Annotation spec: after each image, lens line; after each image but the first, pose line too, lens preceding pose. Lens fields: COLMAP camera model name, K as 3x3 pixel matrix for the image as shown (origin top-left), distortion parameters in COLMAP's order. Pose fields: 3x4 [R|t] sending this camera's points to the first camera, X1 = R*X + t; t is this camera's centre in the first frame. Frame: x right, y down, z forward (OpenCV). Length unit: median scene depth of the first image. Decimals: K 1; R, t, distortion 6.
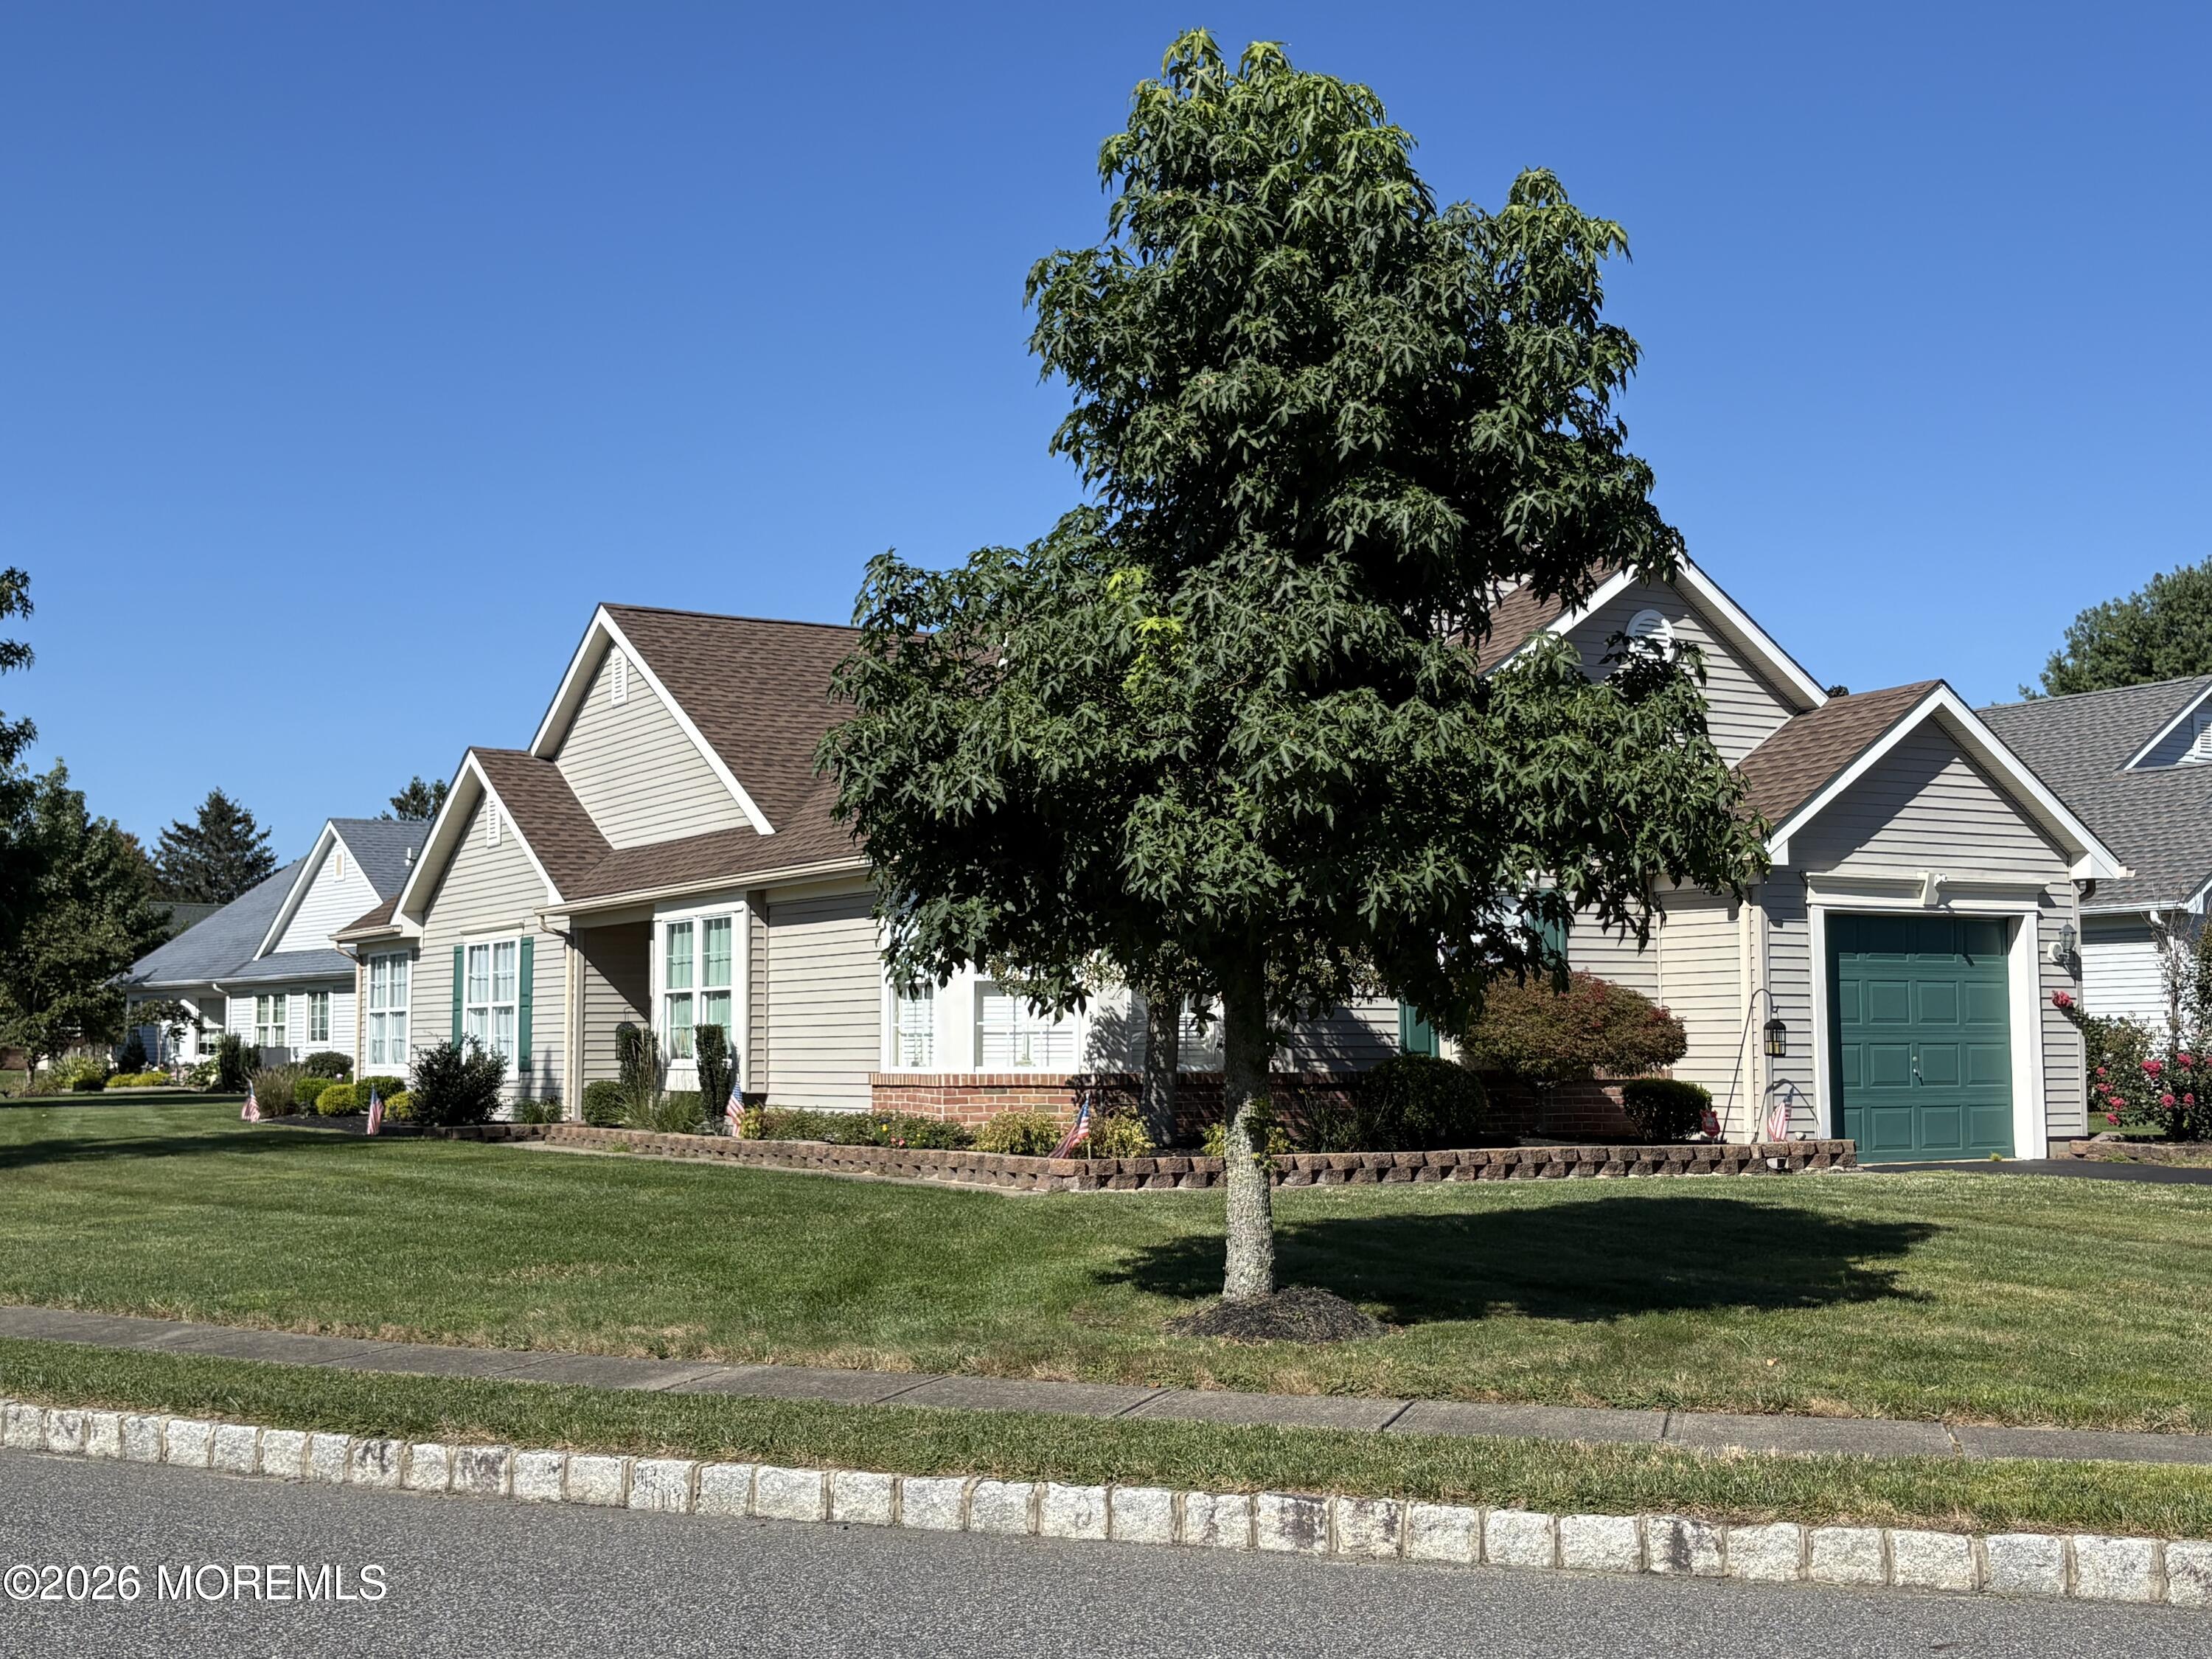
lens RADIAL K [[2554.8, 0, 1090.3], [0, 2554.8, 814.1], [0, 0, 1]] dist [0.021440, 0.000000]
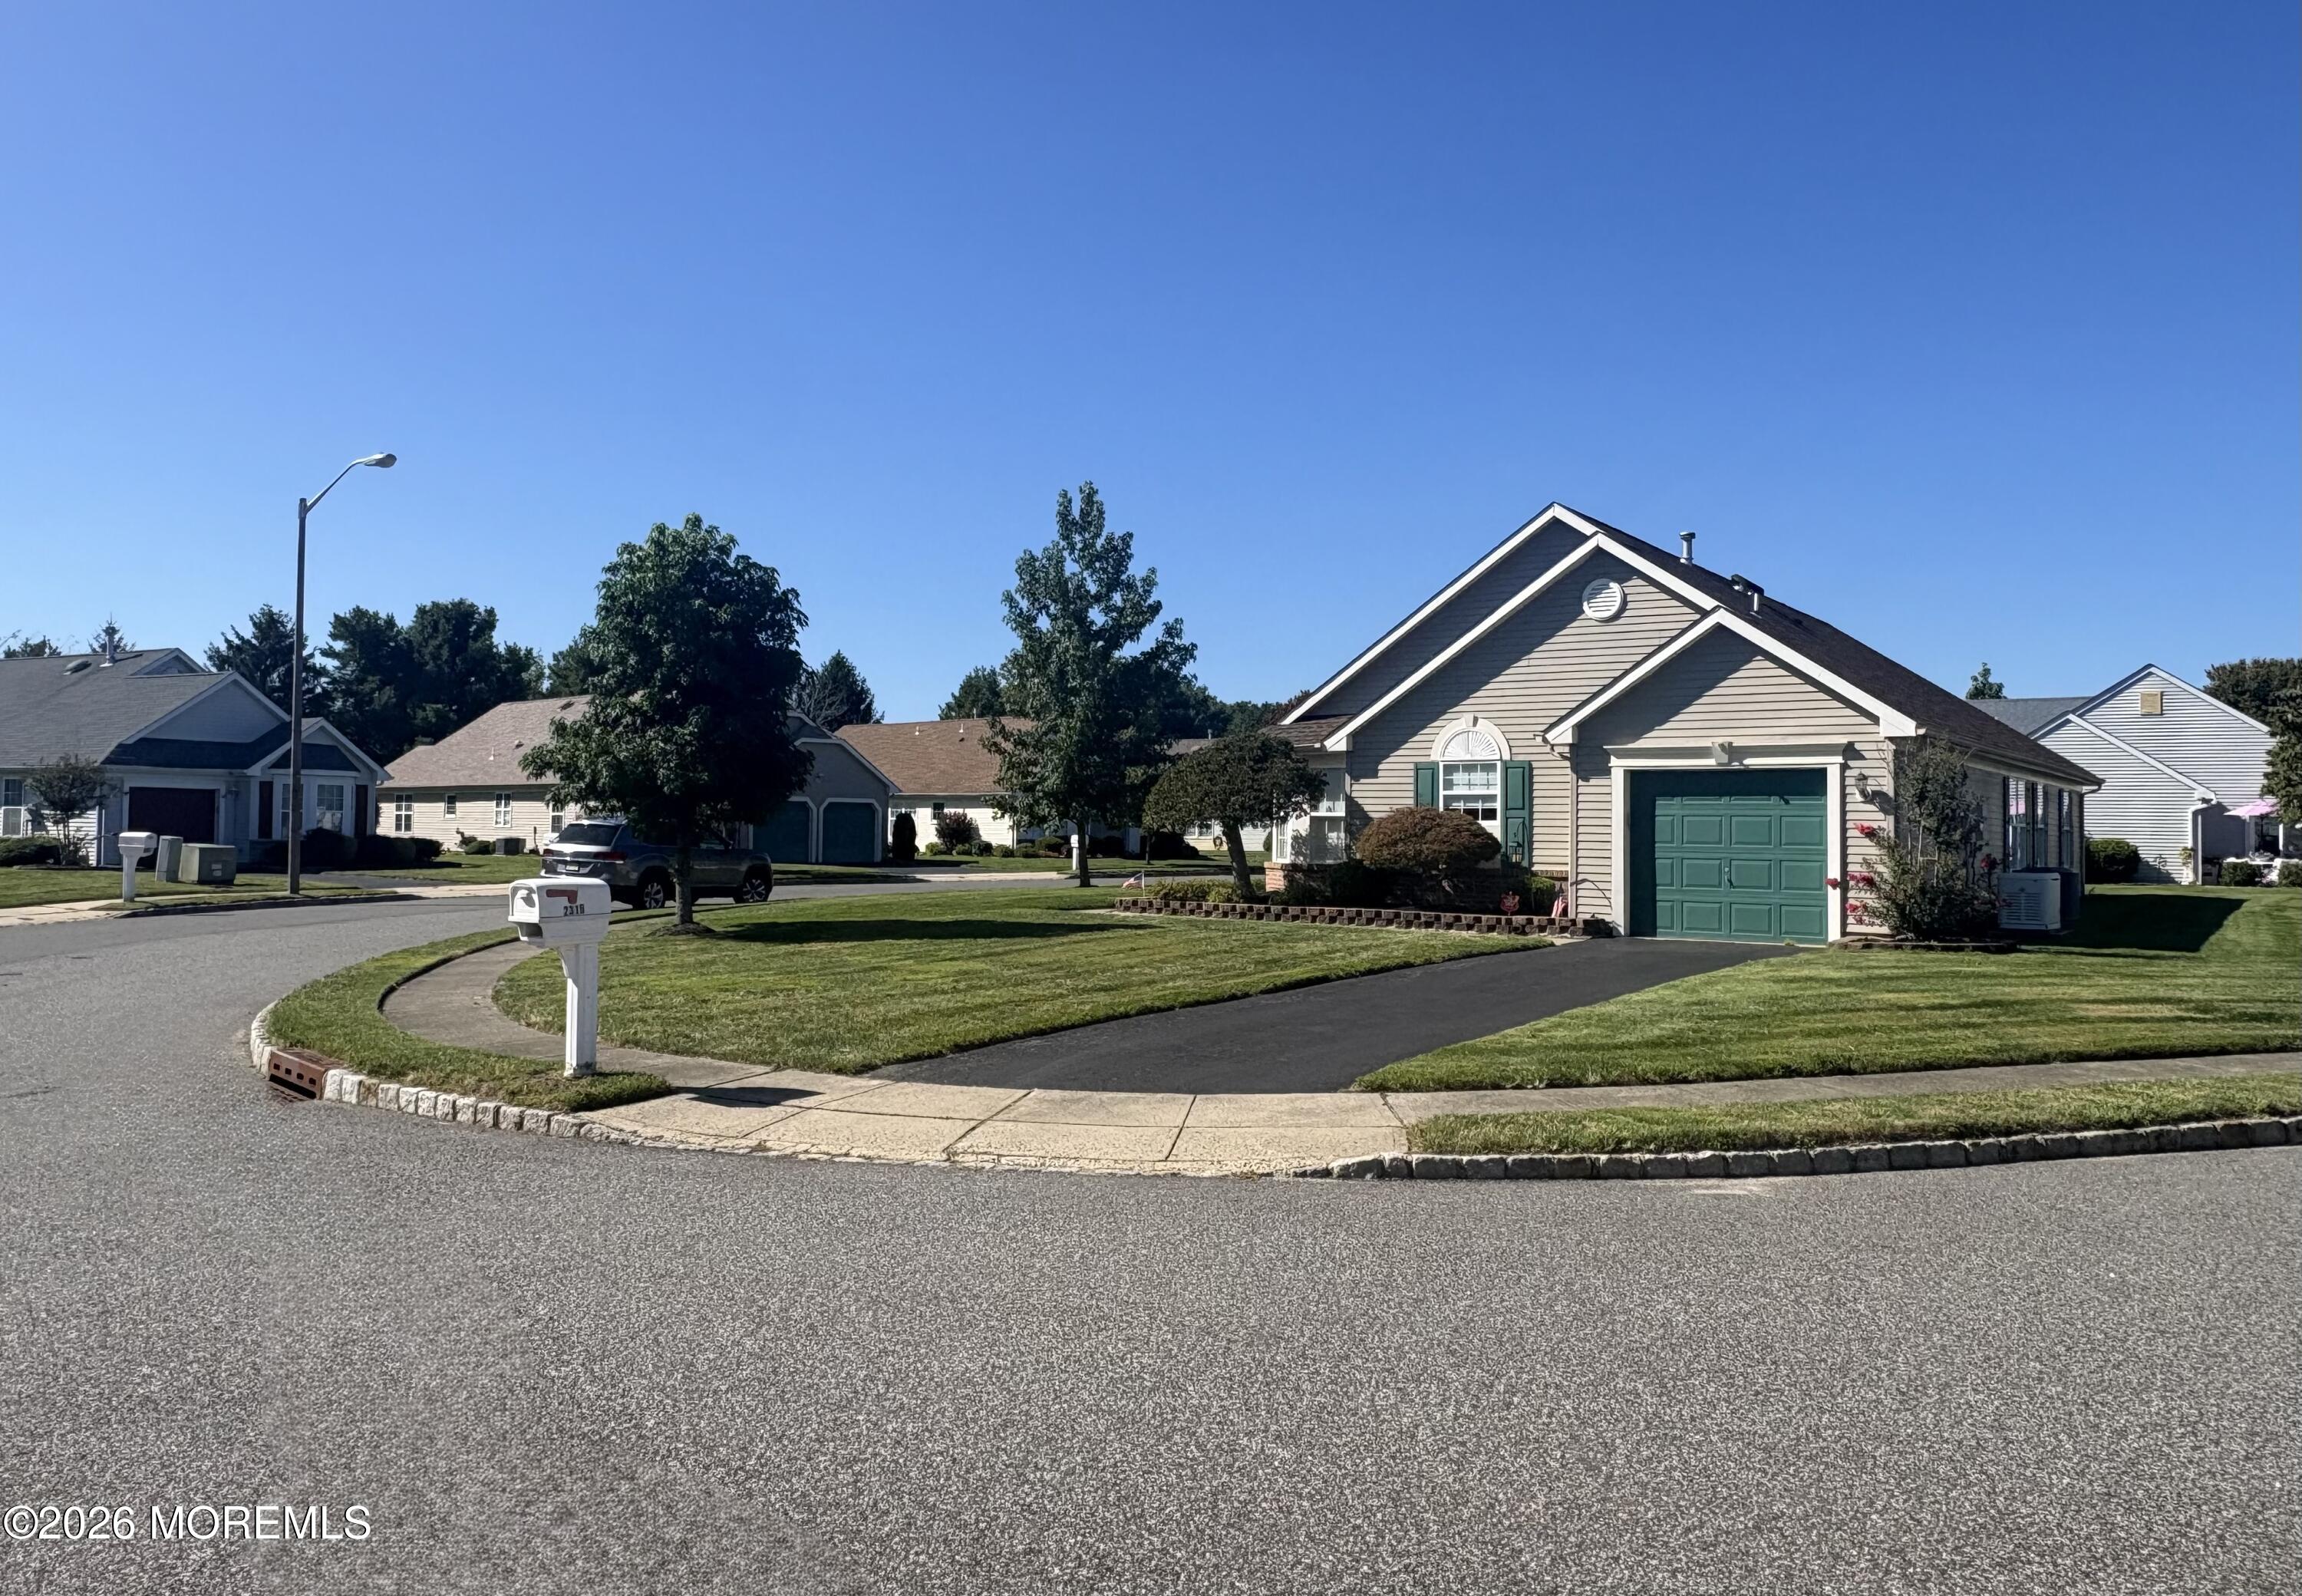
lens RADIAL K [[1635.6, 0, 1155.9], [0, 1635.6, 781.8], [0, 0, 1]] dist [-0.006962, -0.001832]
pose [[0.436996, -0.017413, -0.899295, 1.038259], [0.067408, 0.997635, 0.013439, 0.012687], [0.896934, -0.066493, 0.437136, 0.325101]]
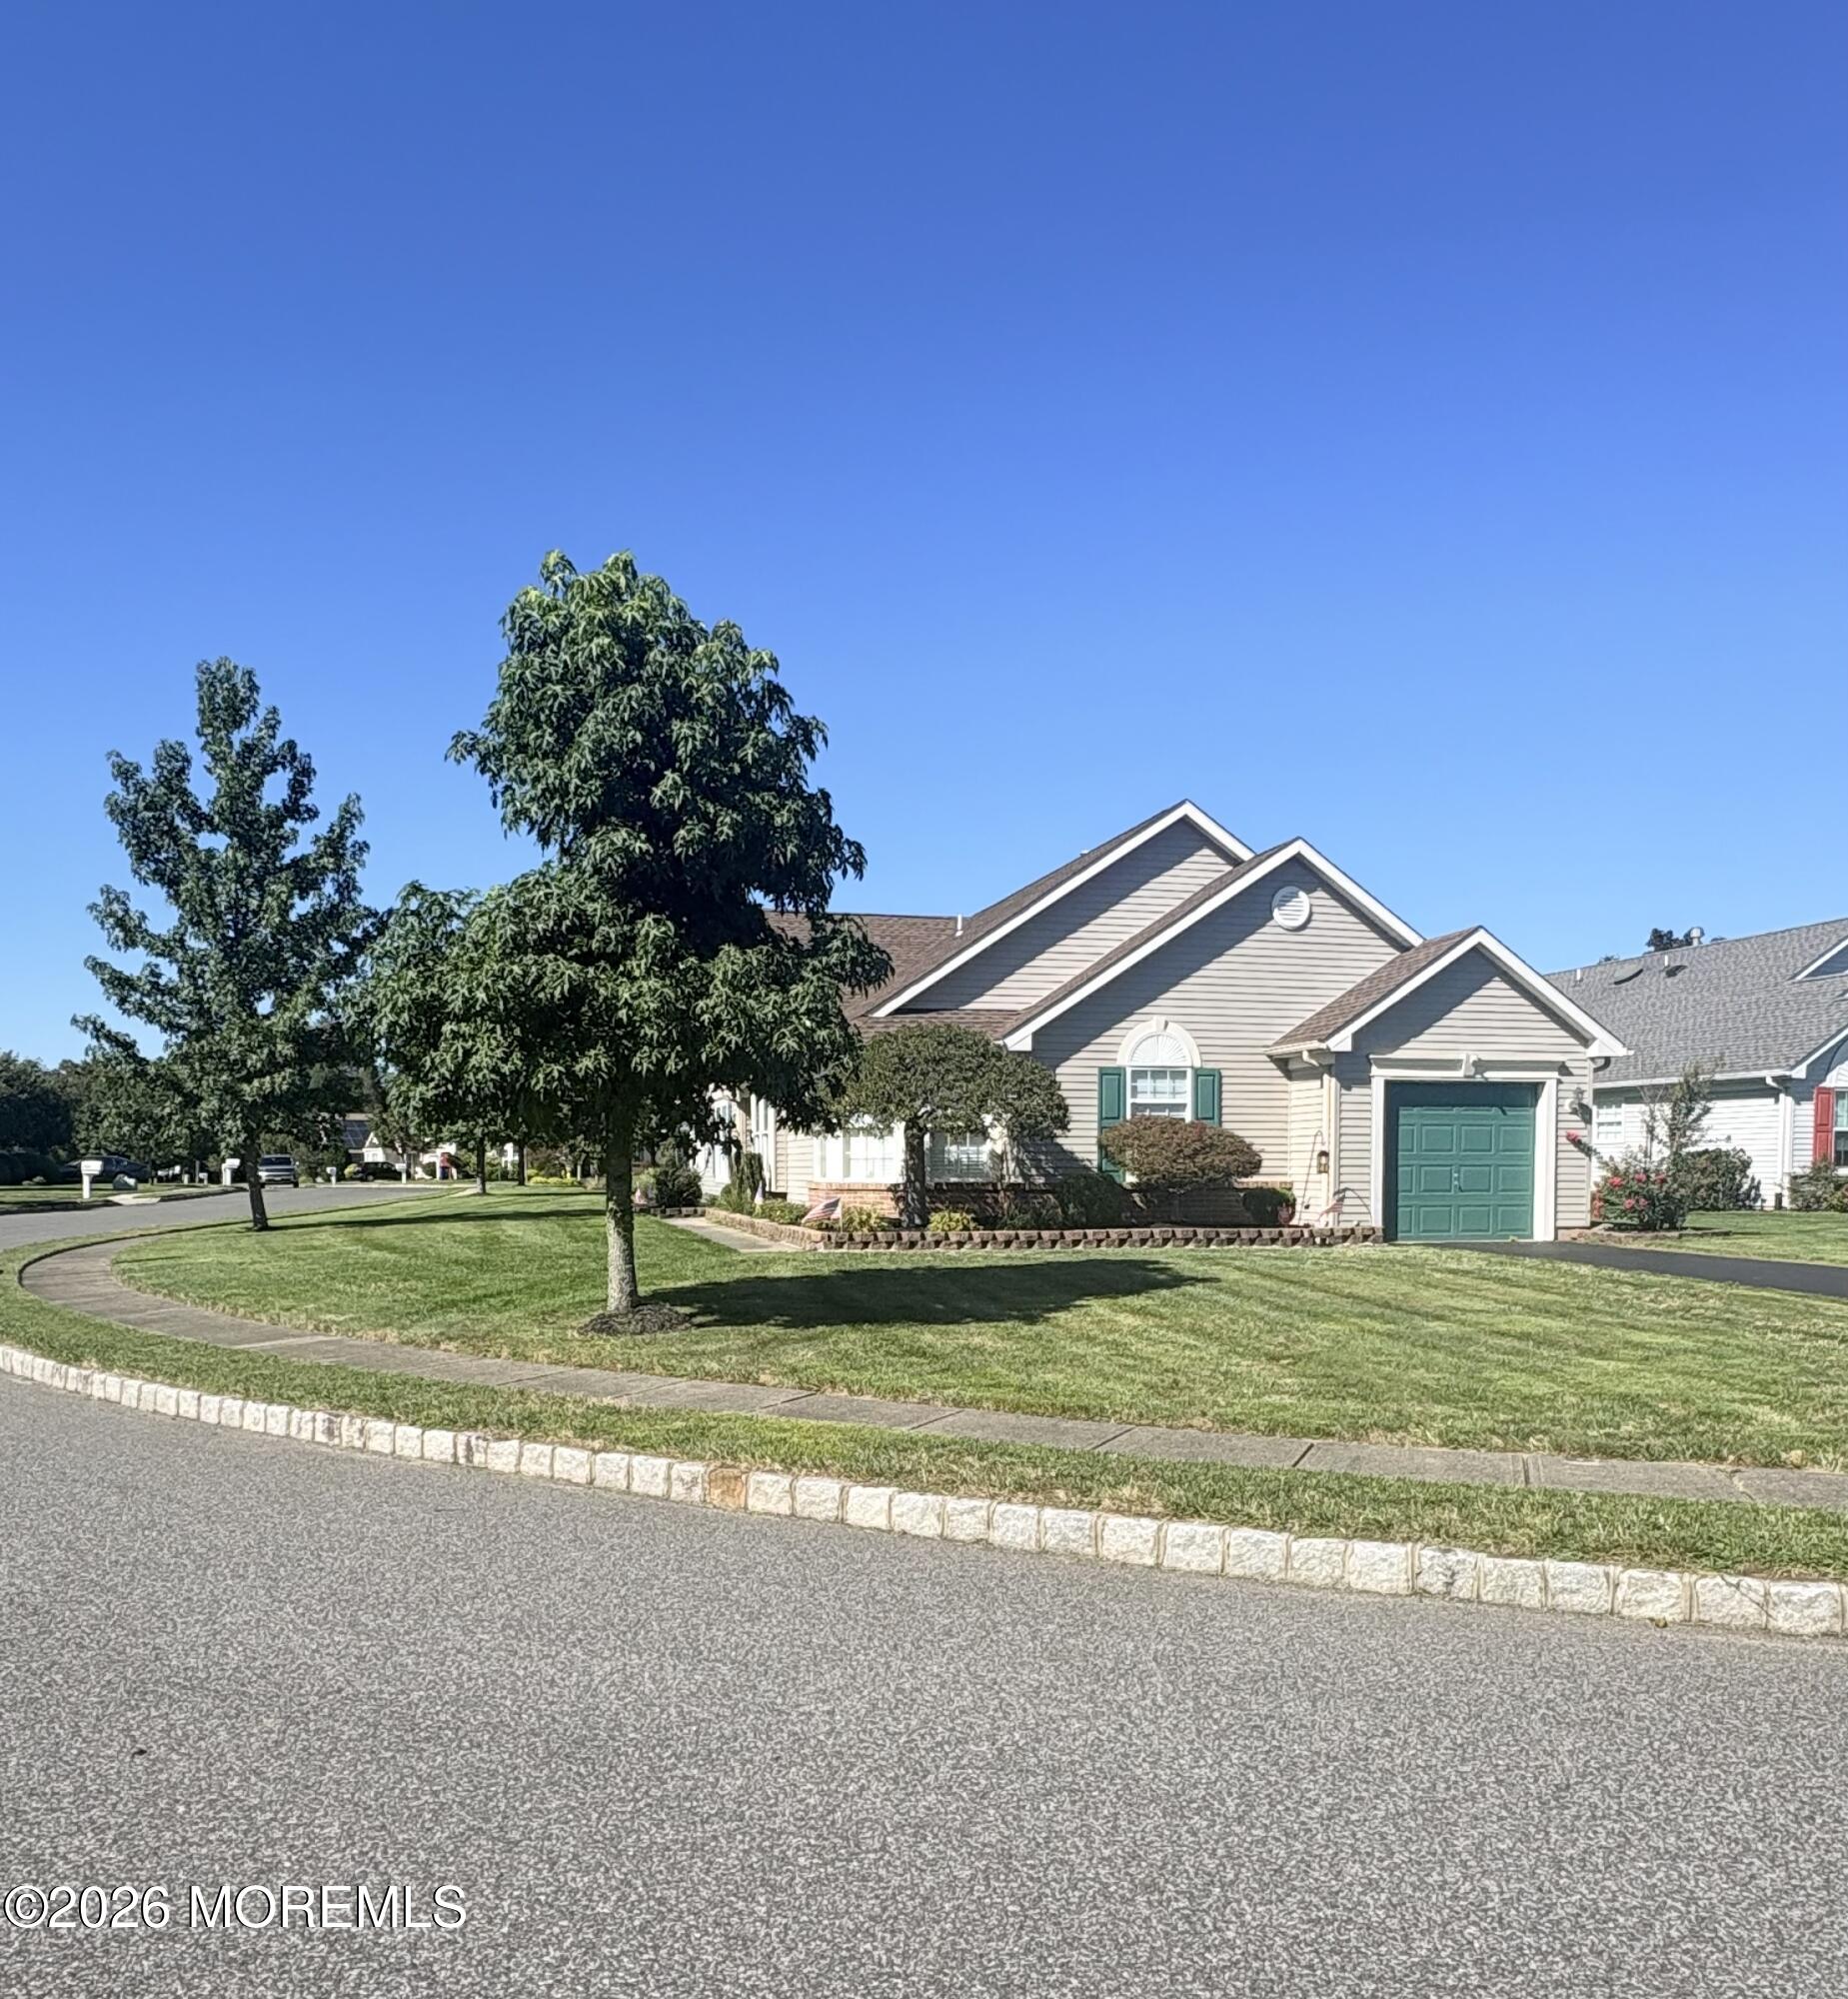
lens RADIAL K [[1521.3, 0, 920.4], [0, 1521.3, 1234.2], [0, 0, 1]] dist [0.007525, -0.004538]
pose [[0.965405, 0.014575, -0.260348, 0.257004], [0.020633, 0.991036, 0.131990, 0.002742], [0.259938, -0.132795, 0.956451, 0.033570]]
